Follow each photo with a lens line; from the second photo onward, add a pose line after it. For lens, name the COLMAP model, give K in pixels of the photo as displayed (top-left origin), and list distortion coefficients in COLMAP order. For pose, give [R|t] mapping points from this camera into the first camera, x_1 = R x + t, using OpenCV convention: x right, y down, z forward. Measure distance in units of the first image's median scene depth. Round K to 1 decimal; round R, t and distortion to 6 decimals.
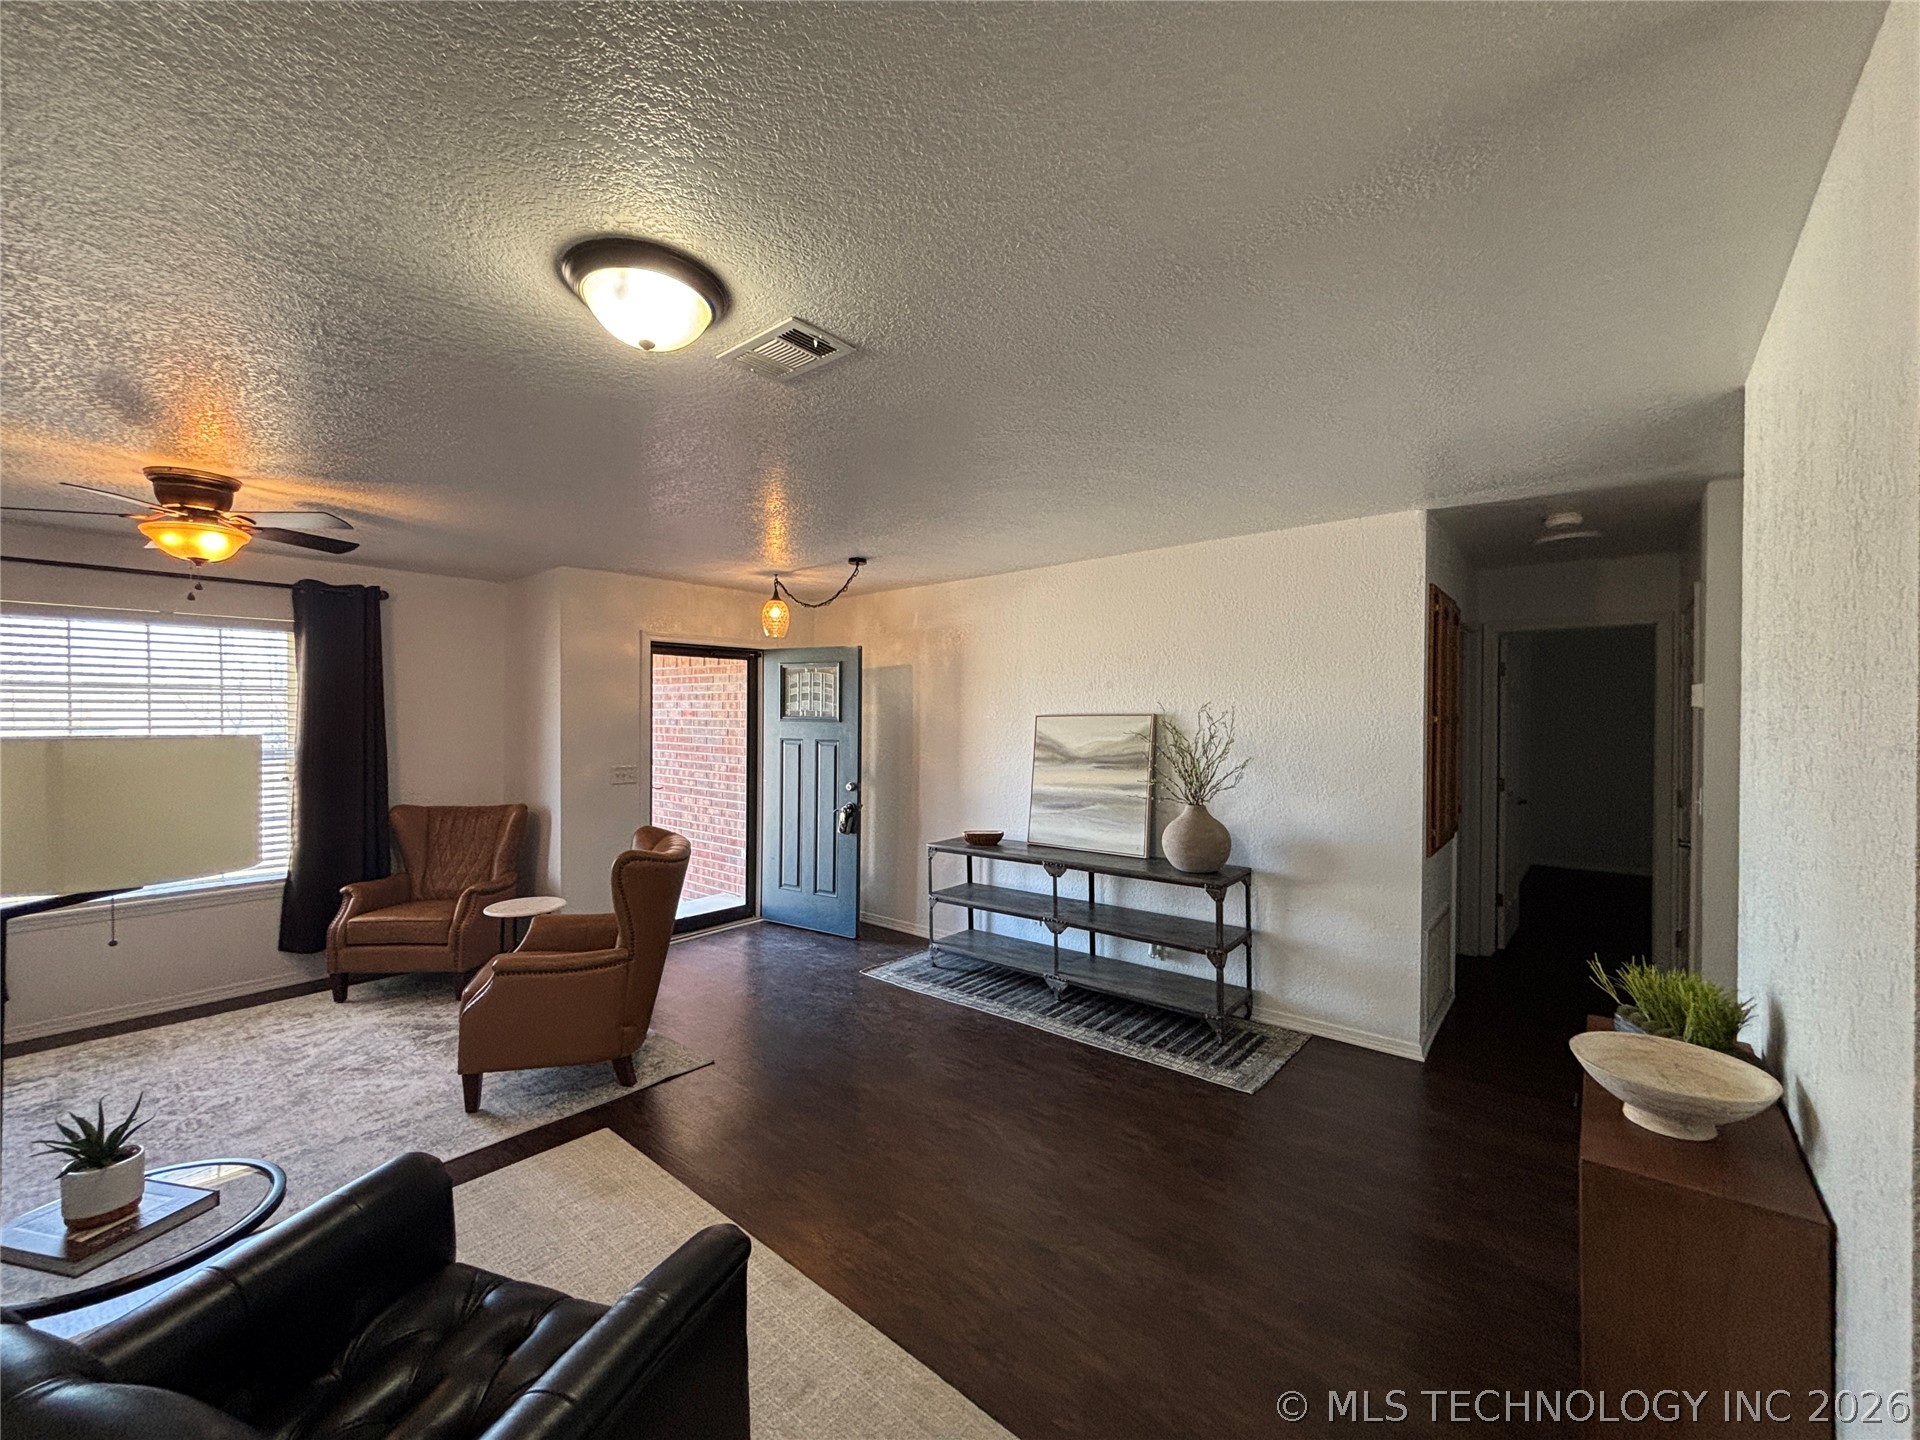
lens RADIAL K [[776.6, 0, 961.9], [0, 776.6, 726.1], [0, 0, 1]] dist [-0.000383, -0.000718]
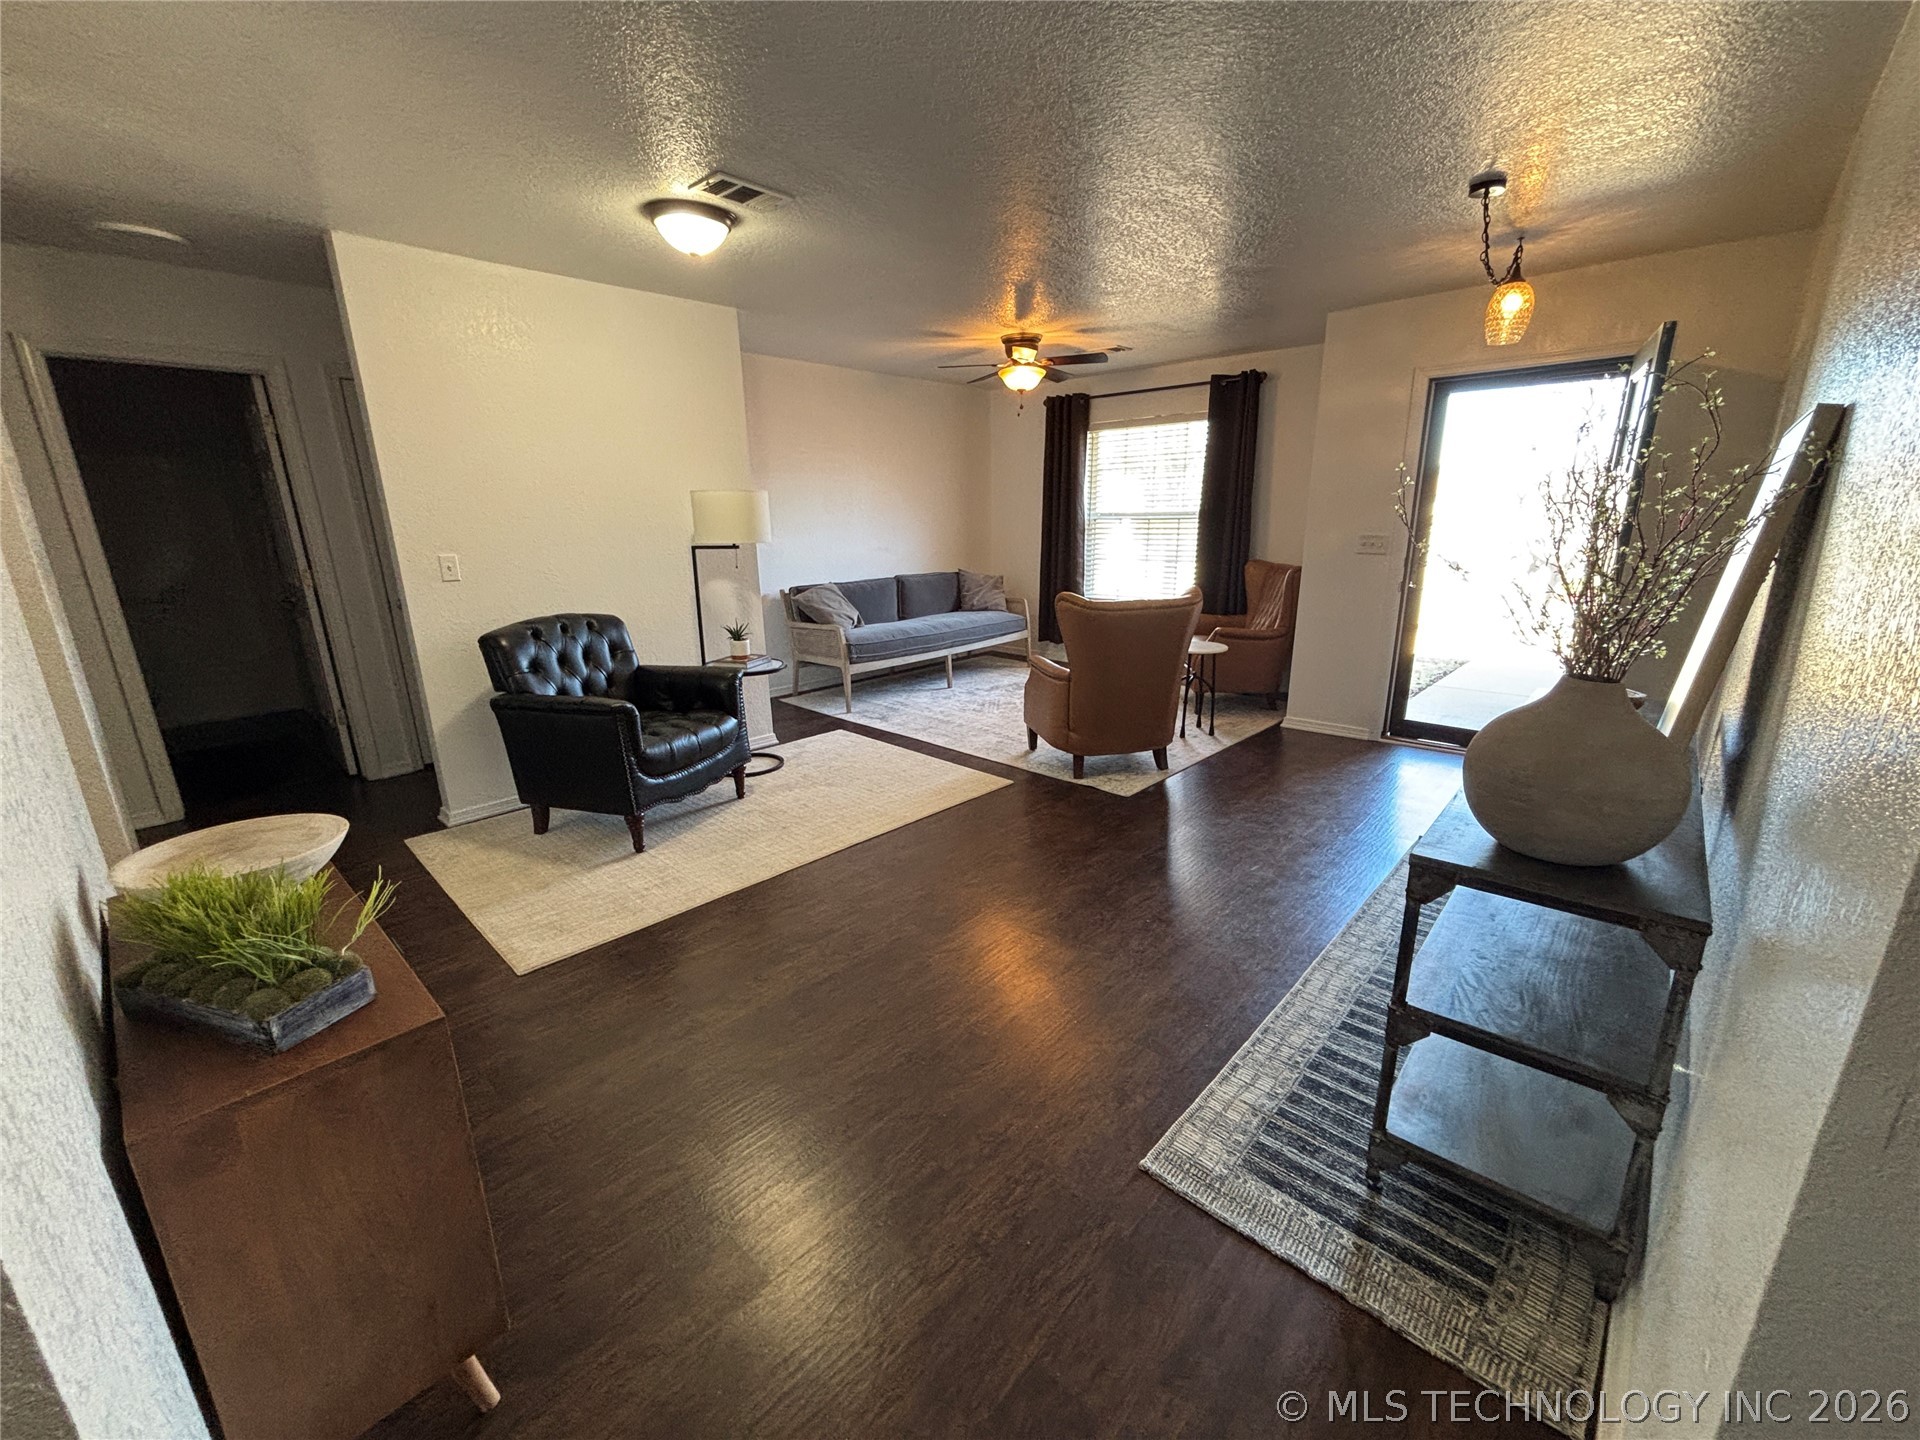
lens RADIAL K [[776.6, 0, 961.9], [0, 776.6, 726.1], [0, 0, 1]] dist [-0.000383, -0.000718]
pose [[-0.047004, 0.271222, -0.961368, 0.740245], [0.004060, 0.962476, 0.271336, 0.028255], [0.998886, 0.008851, -0.046341, 0.812184]]
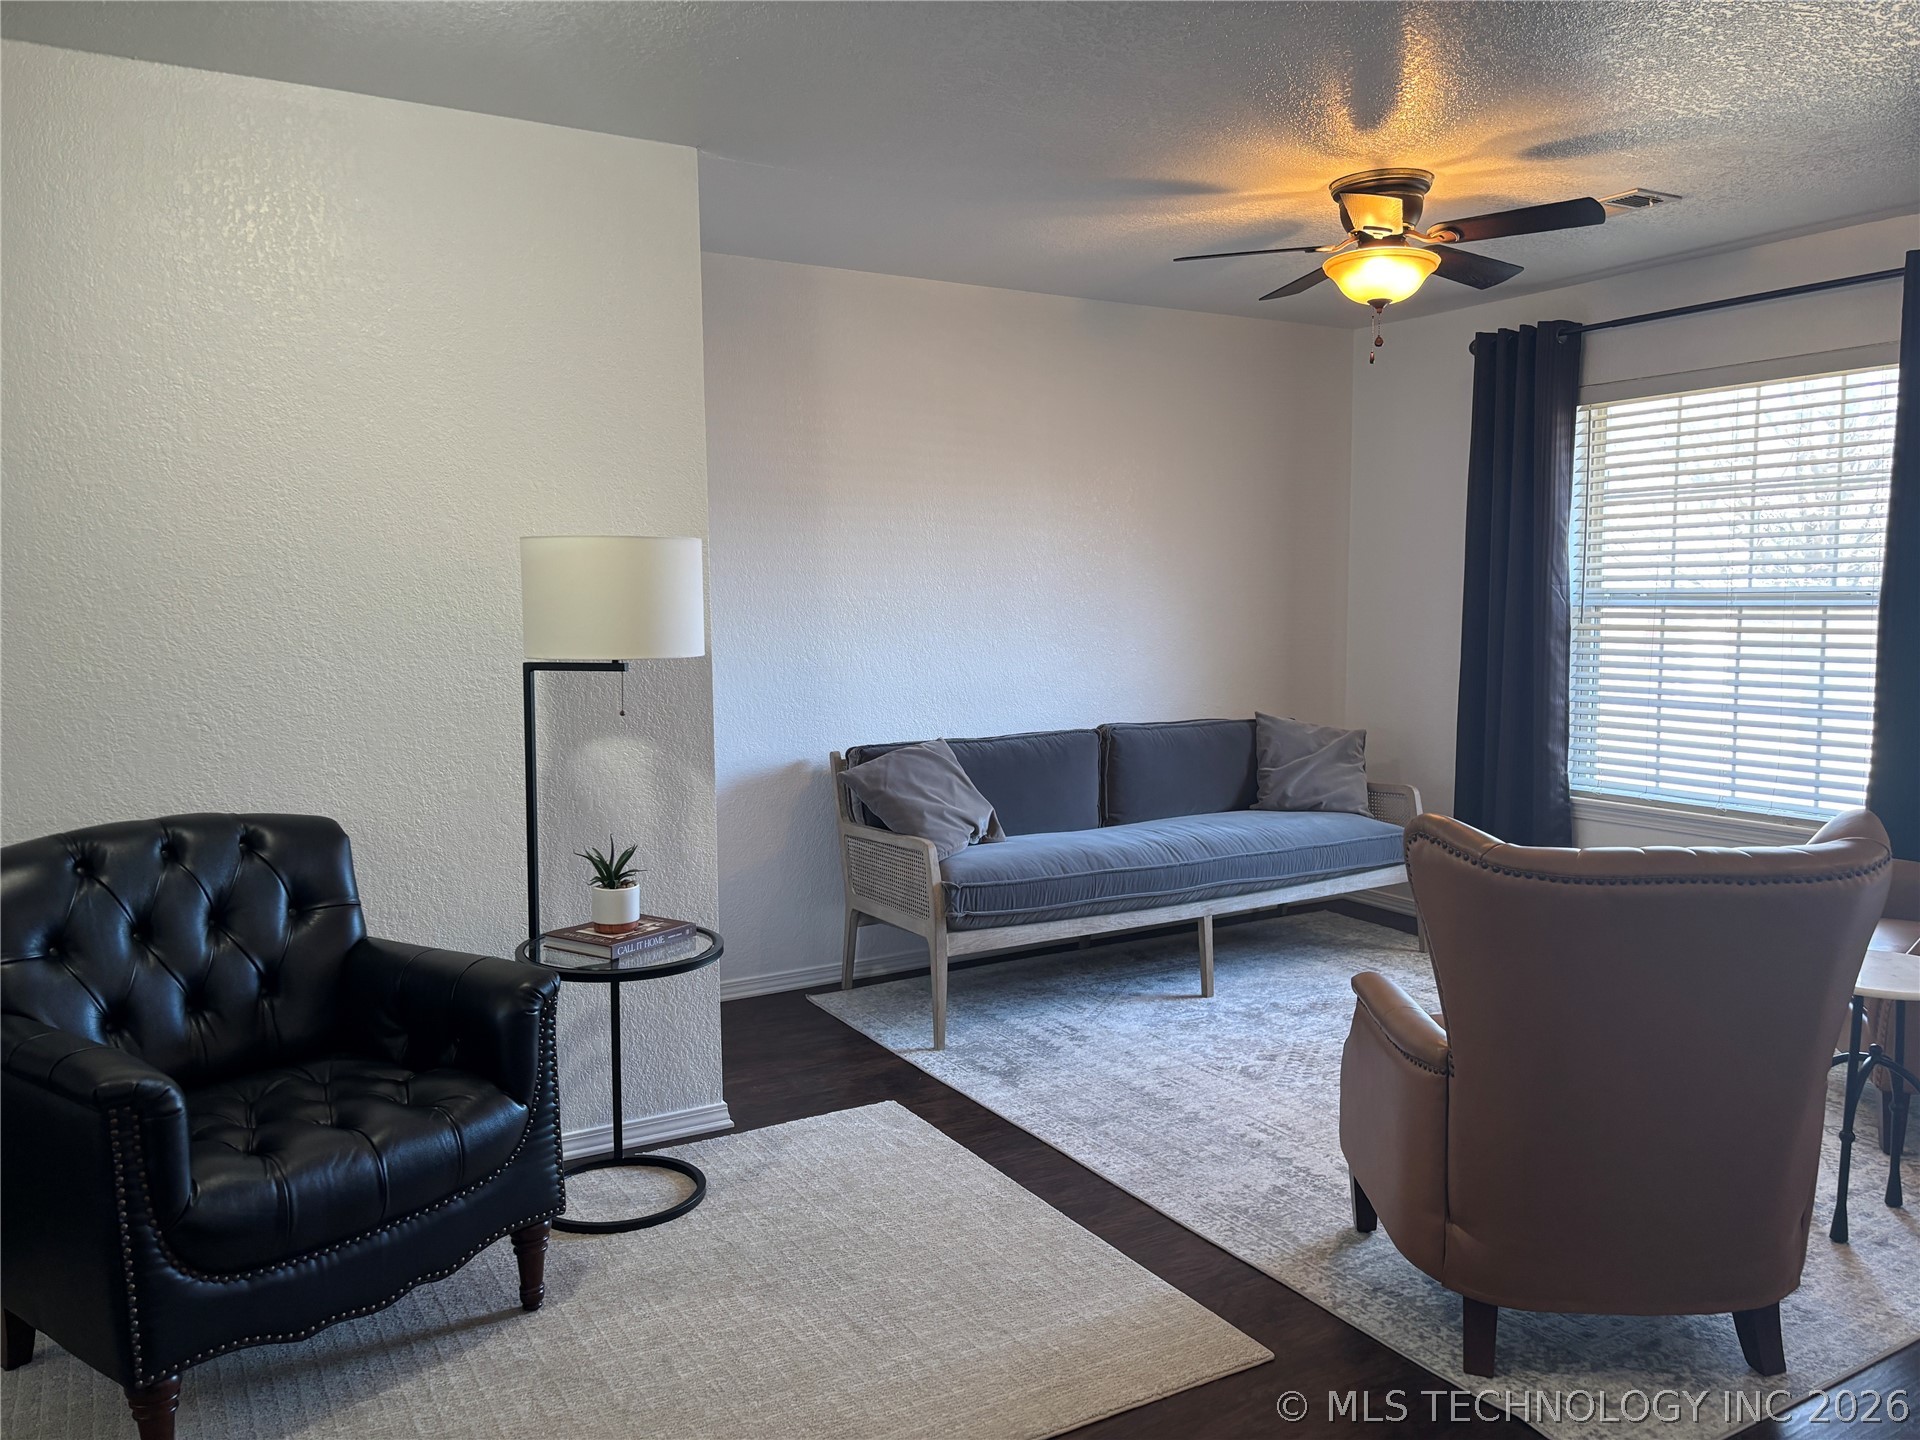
lens RADIAL K [[1441.2, 0, 960.0], [0, 1441.2, 720.0], [0, 0, 1]] dist [0.021838, -0.002955]
pose [[-0.322547, 0.093497, -0.941925, 0.353040], [-0.000326, 0.995099, 0.098887, 0.027695], [0.946554, 0.032203, -0.320935, 0.913778]]
